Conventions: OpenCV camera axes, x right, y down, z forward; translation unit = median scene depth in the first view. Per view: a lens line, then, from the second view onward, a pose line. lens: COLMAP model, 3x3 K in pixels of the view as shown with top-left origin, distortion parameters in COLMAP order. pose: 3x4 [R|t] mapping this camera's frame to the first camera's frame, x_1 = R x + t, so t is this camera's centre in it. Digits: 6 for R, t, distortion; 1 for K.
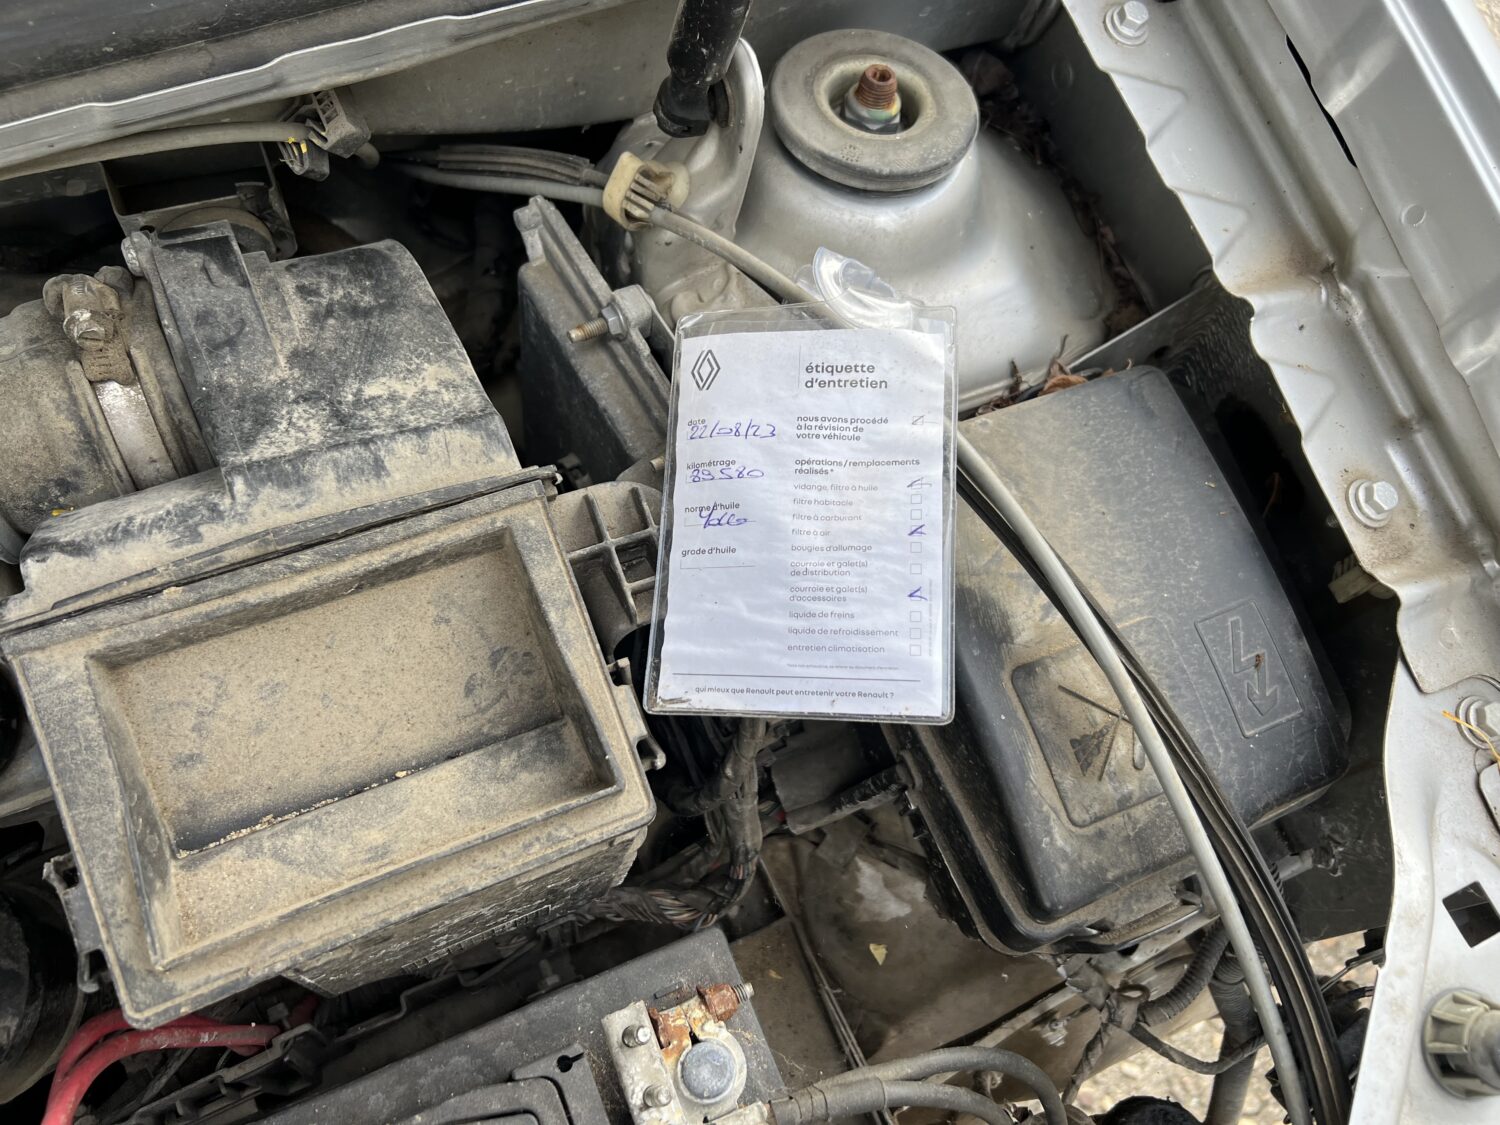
lens RADIAL K [[1155.8, 0, 748.9], [0, 1155.8, 571.2], [0, 0, 1]] dist [0.036965, -0.037531]
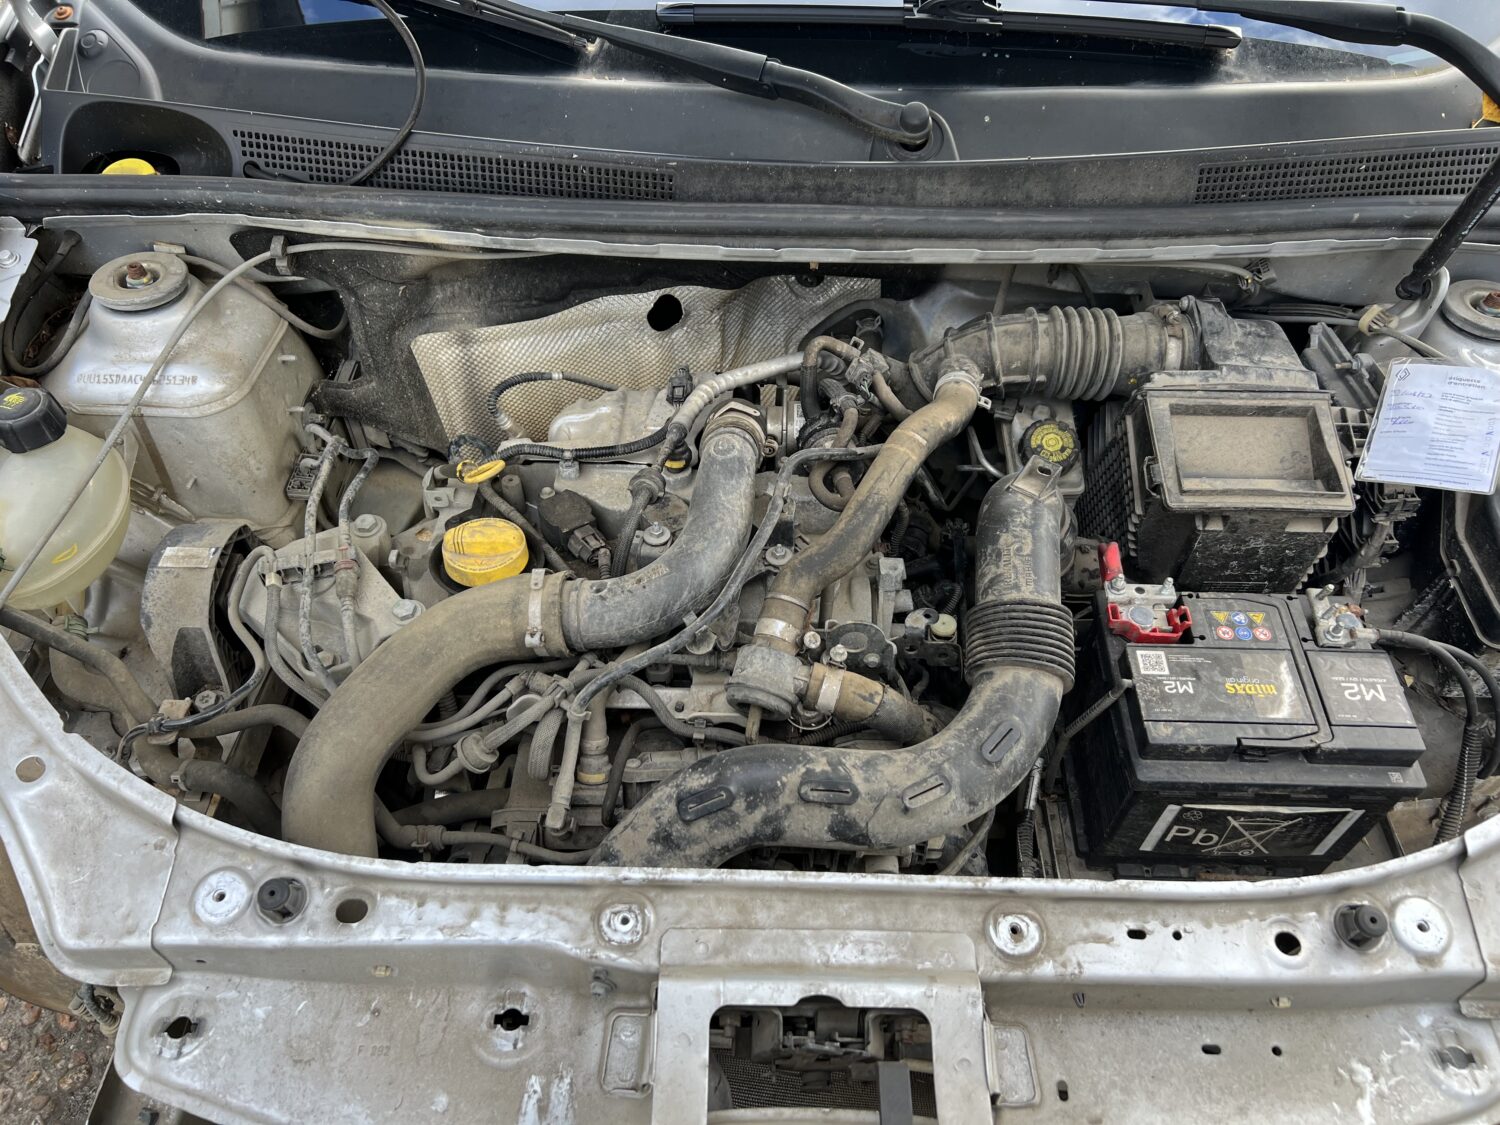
lens RADIAL K [[1155.8, 0, 748.9], [0, 1155.8, 571.2], [0, 0, 1]] dist [0.036965, -0.037531]
pose [[0.899905, 0.233927, -0.368033, -0.296646], [-0.325583, 0.921862, -0.210157, 1.271049], [0.290114, 0.308947, 0.905751, -1.659438]]
